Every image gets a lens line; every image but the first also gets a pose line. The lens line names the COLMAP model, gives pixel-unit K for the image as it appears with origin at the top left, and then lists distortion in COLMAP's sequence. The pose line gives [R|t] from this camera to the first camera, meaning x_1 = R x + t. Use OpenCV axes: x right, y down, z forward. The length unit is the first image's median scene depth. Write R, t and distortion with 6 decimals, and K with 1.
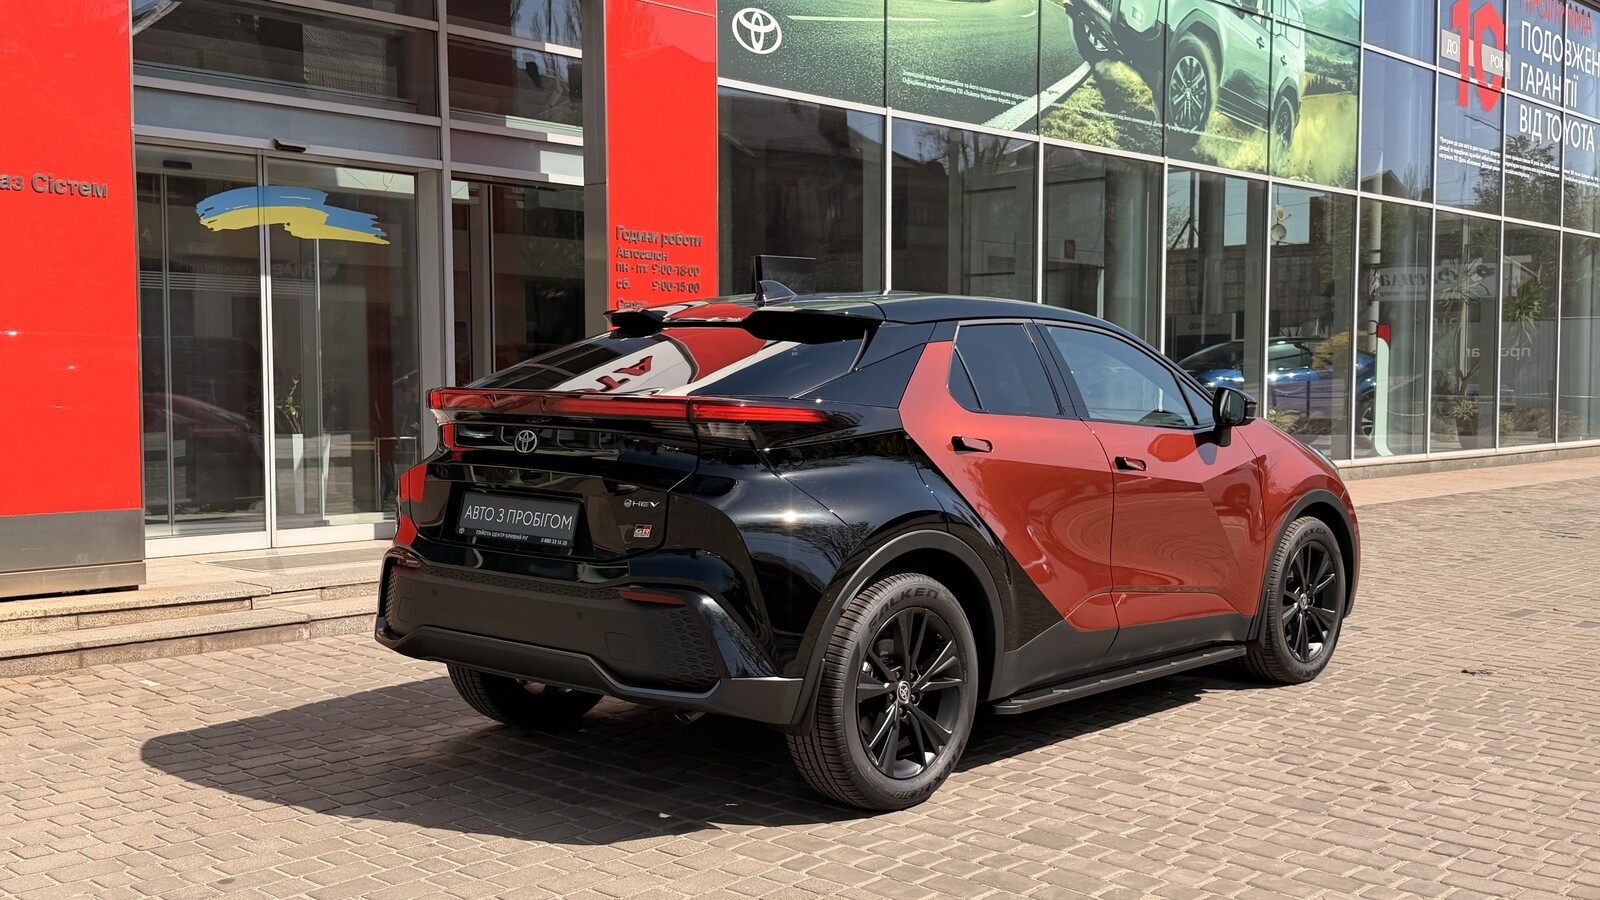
lens RADIAL K [[1638.9, 0, 817.6], [0, 1638.9, 460.3], [0, 0, 1]] dist [0.198707, -0.434720]
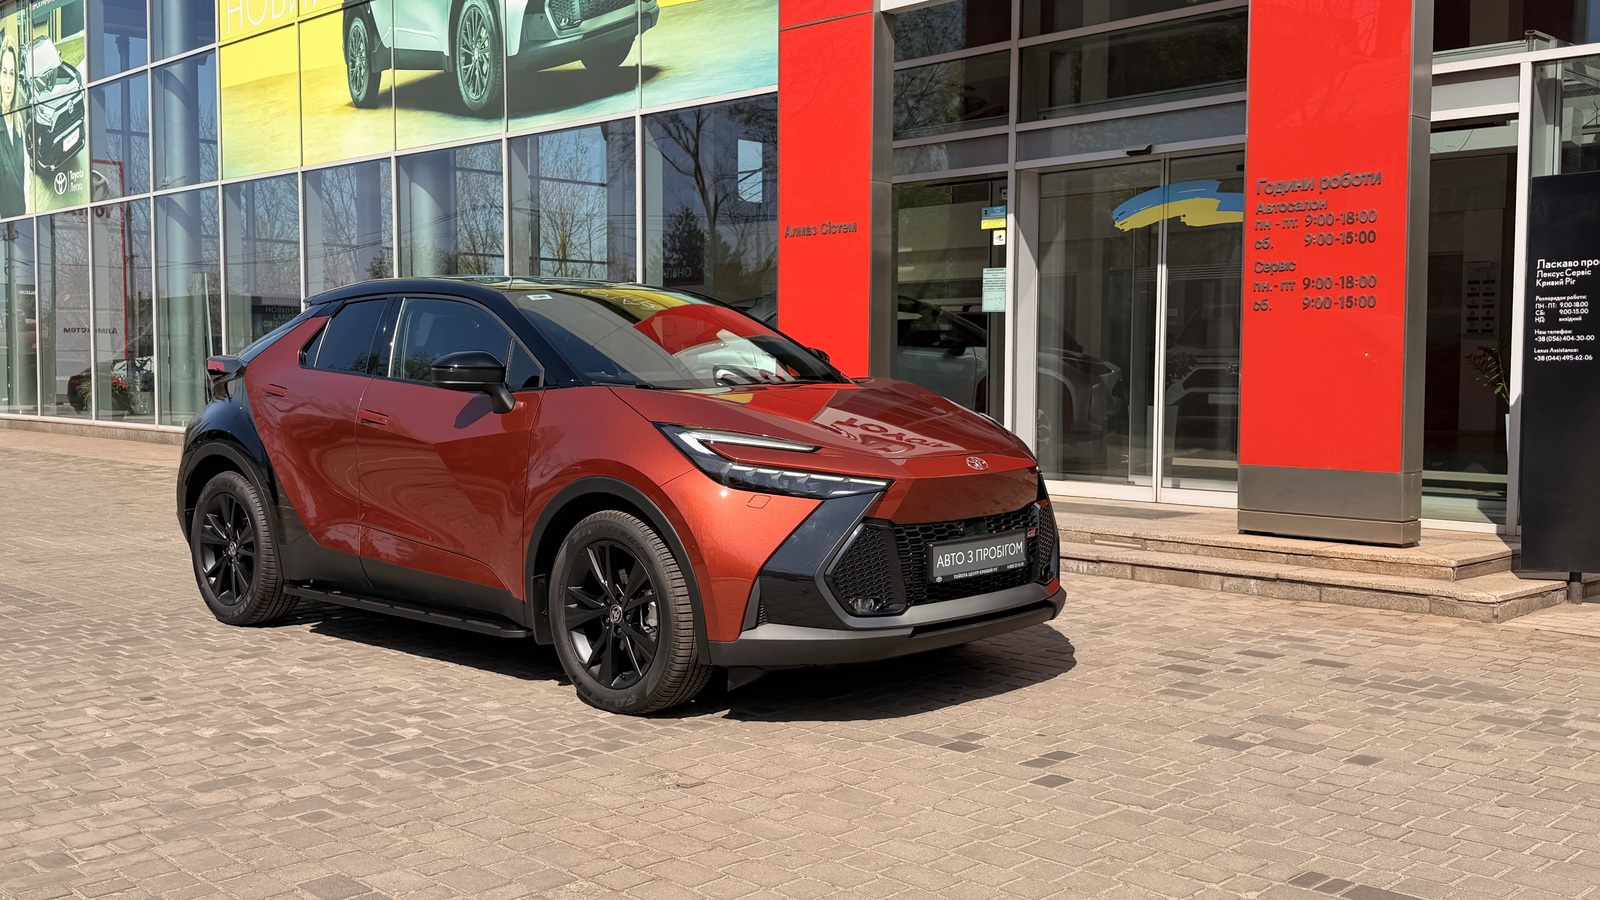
lens RADIAL K [[1579.5, 0, 800.0], [0, 1579.5, 450.0], [0, 0, 1]] dist [0.179814, -0.431951]
pose [[-0.052293, 0.052005, -0.997277, 0.670953], [-0.053004, 0.997091, 0.054775, -0.026618], [0.997224, 0.055724, -0.049384, 0.703865]]
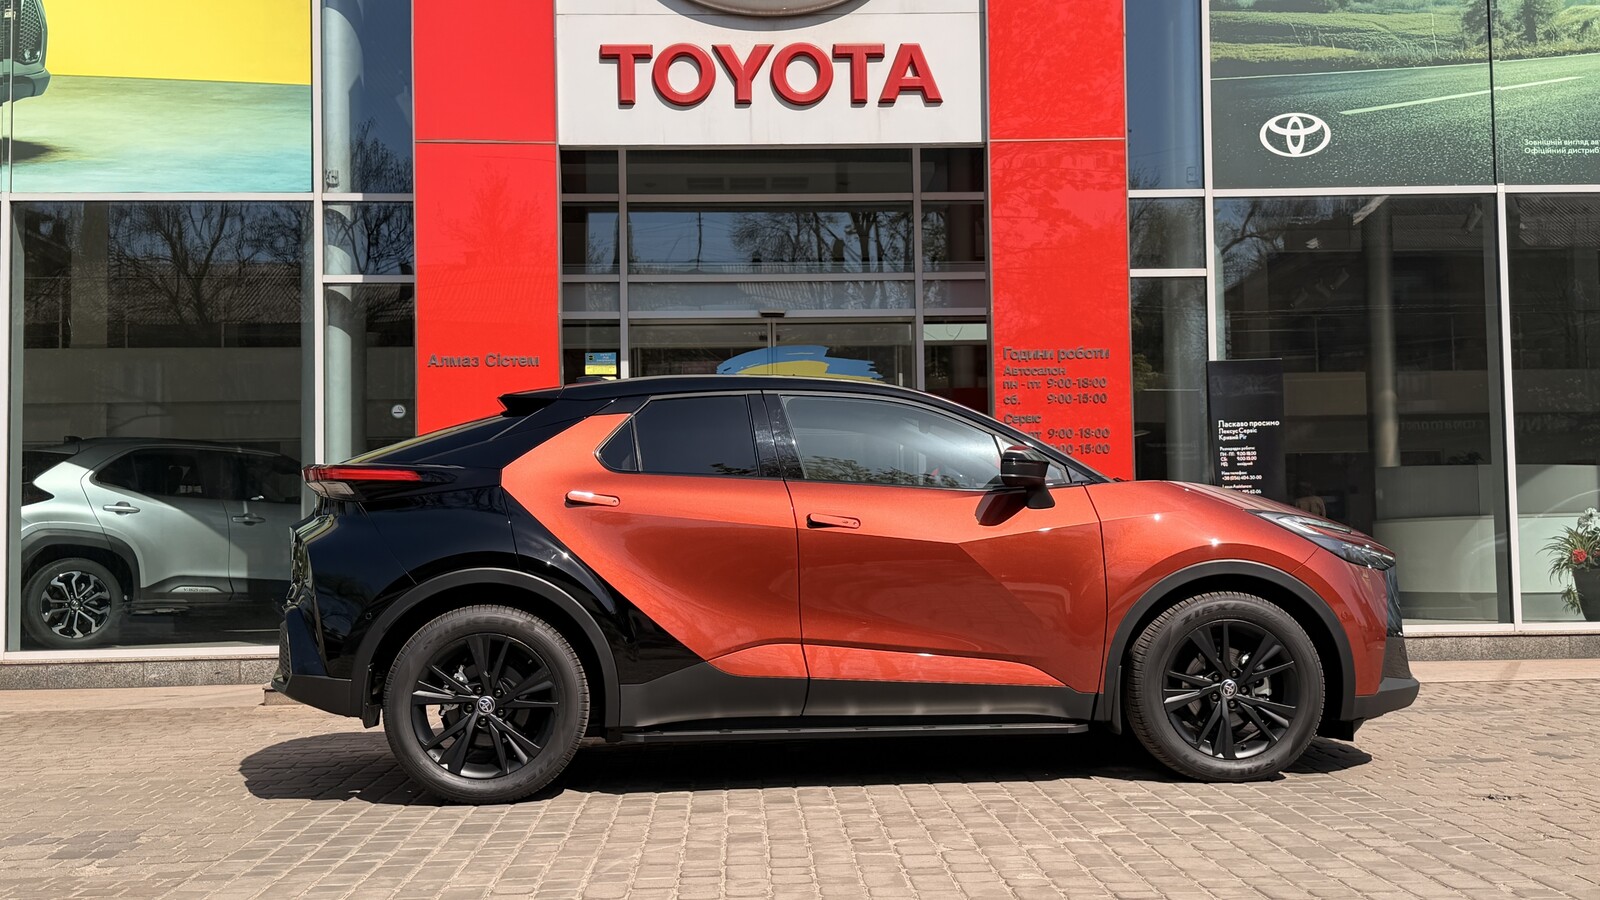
lens RADIAL K [[1638.9, 0, 817.6], [0, 1638.9, 460.3], [0, 0, 1]] dist [0.198707, -0.434720]
pose [[0.717853, -0.054087, -0.694090, 0.469584], [-0.016899, 0.995330, -0.095038, 0.032122], [0.695989, 0.079953, 0.713587, 0.129659]]
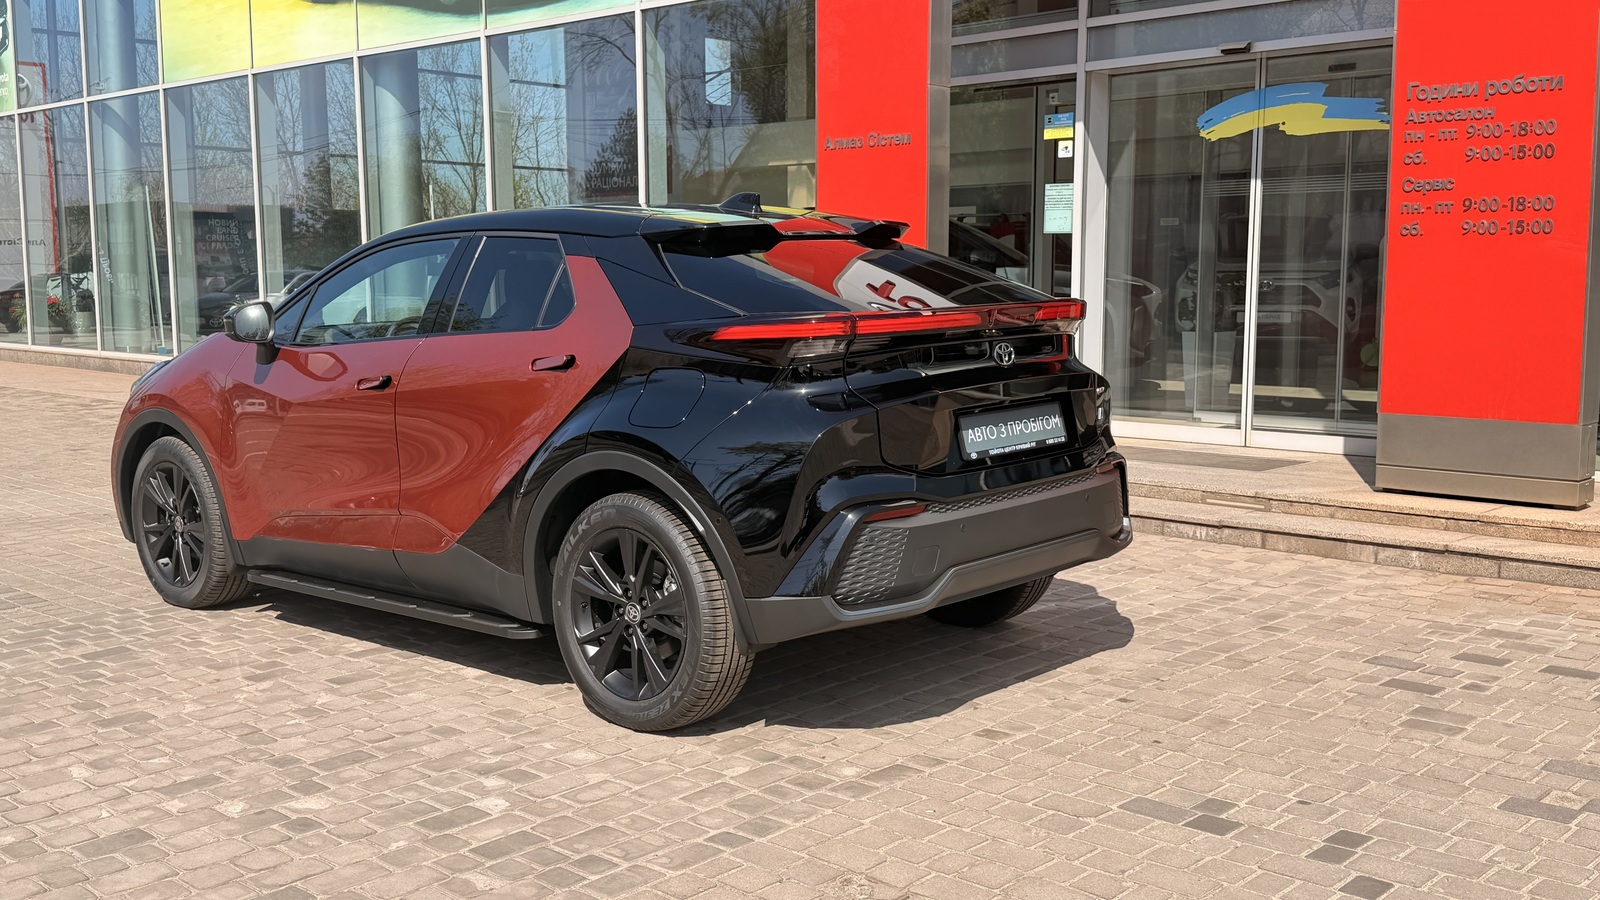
lens RADIAL K [[1579.5, 0, 800.0], [0, 1579.5, 450.0], [0, 0, 1]] dist [0.179814, -0.431951]
pose [[-0.015396, 0.112130, -0.993574, 0.568319], [-0.046432, 0.992540, 0.112733, -0.038264], [0.998803, 0.047870, -0.010075, 0.640876]]
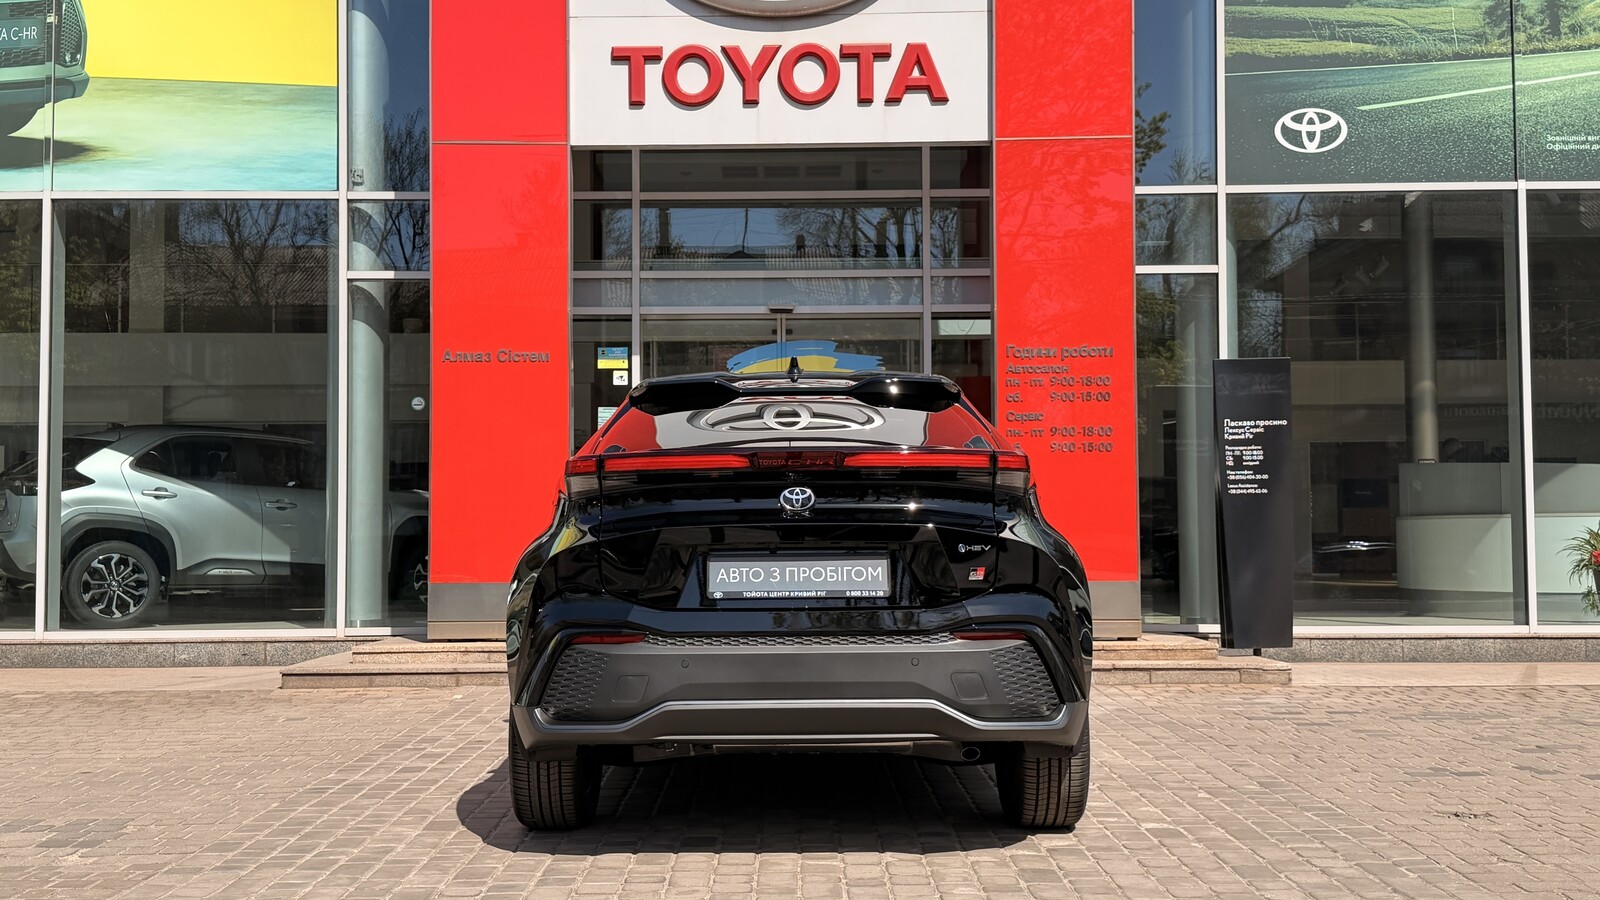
lens RADIAL K [[1620.0, 0, 769.7], [0, 1620.0, 453.5], [0, 0, 1]] dist [0.198511, -0.441749]
pose [[0.675491, -0.041508, -0.736199, 0.490778], [-0.030857, 0.995948, -0.084466, 0.021793], [0.736723, 0.079773, 0.671473, 0.146450]]
